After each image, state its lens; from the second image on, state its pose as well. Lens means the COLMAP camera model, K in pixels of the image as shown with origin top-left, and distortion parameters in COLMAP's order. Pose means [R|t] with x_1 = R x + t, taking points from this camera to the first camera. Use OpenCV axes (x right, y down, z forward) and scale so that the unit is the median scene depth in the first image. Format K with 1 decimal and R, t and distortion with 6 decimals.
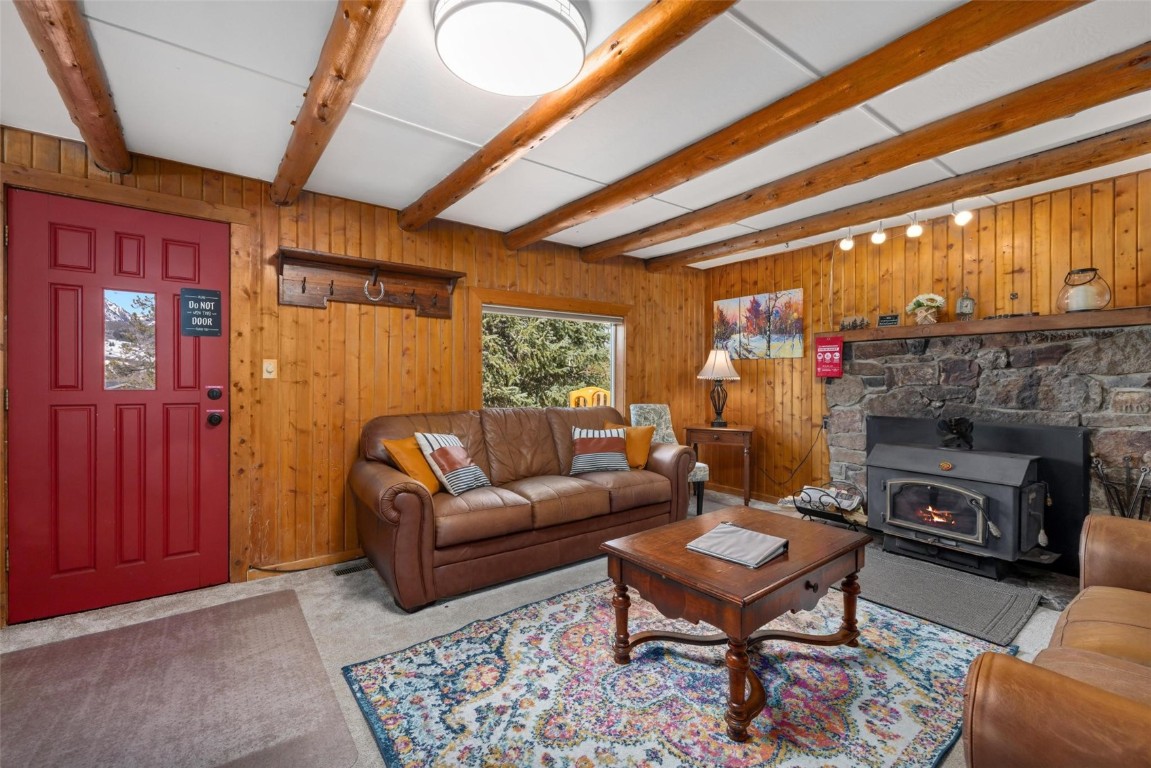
lens RADIAL K [[483.6, 0, 578.0], [0, 483.6, 381.9], [0, 0, 1]] dist [0.000572, -0.000402]
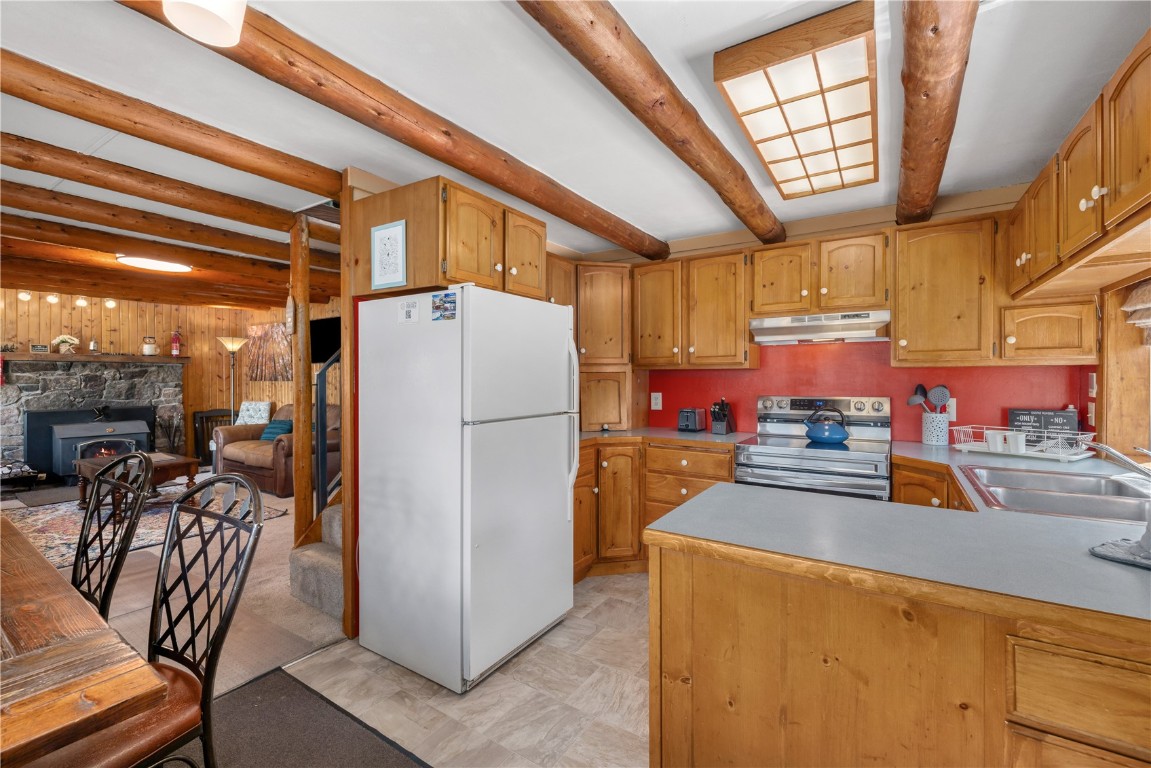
lens RADIAL K [[483.6, 0, 576.0], [0, 483.6, 380.3], [0, 0, 1]] dist [0.000572, -0.000402]
pose [[-0.344437, -0.010801, 0.938747, -1.683424], [0.003337, 0.999913, 0.012729, -0.046027], [-0.938804, 0.007517, -0.344371, -0.099630]]
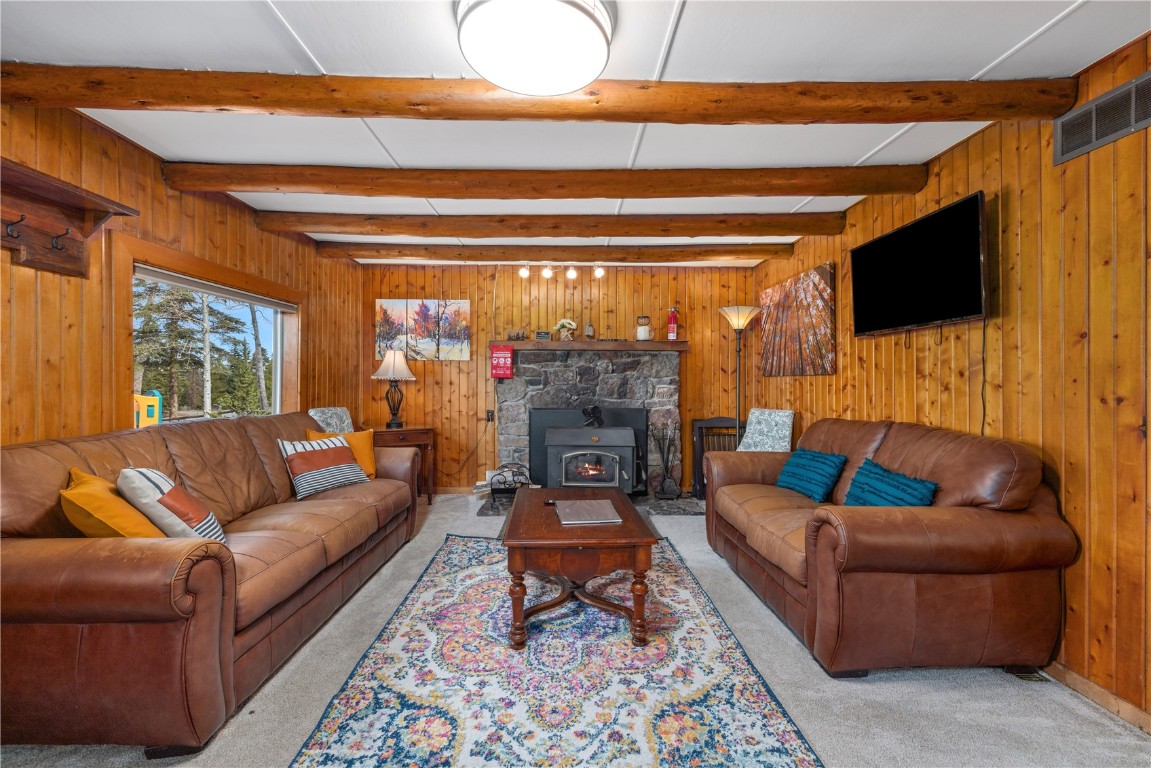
lens RADIAL K [[483.6, 0, 575.6], [0, 483.6, 382.2], [0, 0, 1]] dist [0.000572, -0.000402]
pose [[0.580950, -0.003140, 0.813933, -0.459507], [0.001229, 0.999995, 0.002981, -0.003939], [-0.813938, -0.000731, 0.580951, 0.186438]]
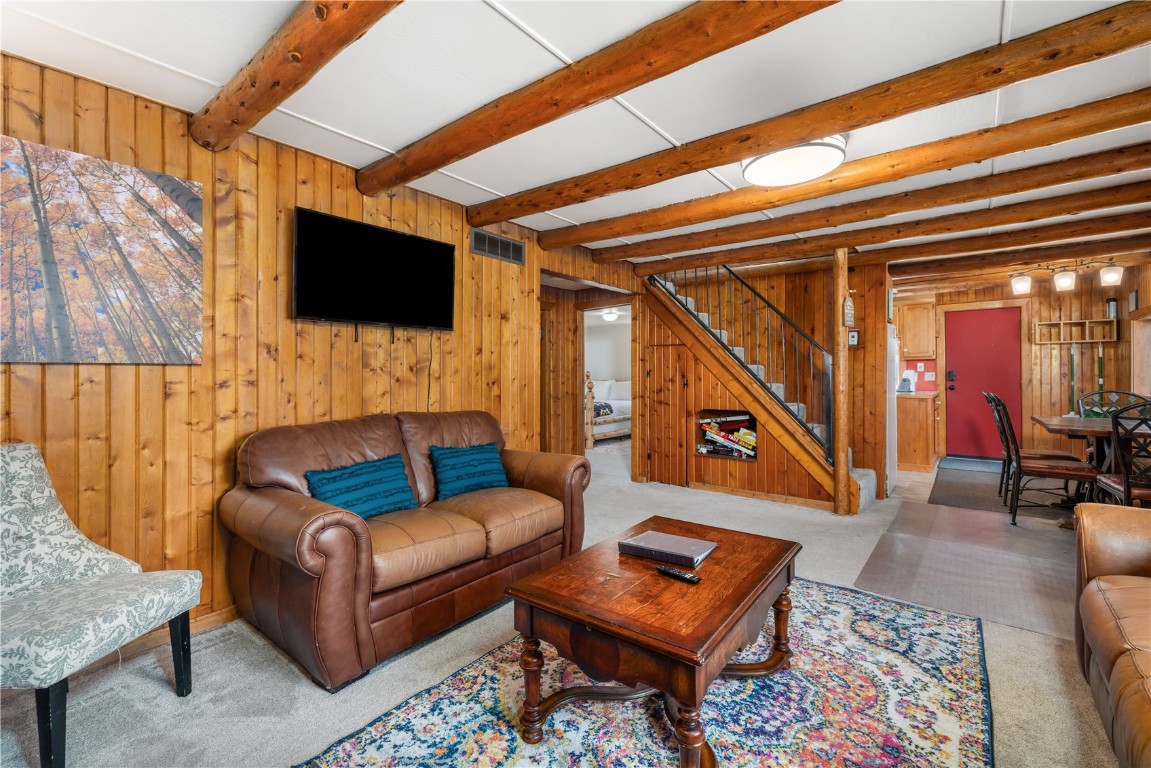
lens RADIAL K [[483.6, 0, 581.2], [0, 483.6, 375.1], [0, 0, 1]] dist [0.000572, -0.000402]
pose [[-0.970135, 0.004305, -0.242527, 0.468208], [0.003418, 0.999986, 0.004078, -0.004658], [0.242541, 0.003128, -0.970136, 1.212146]]
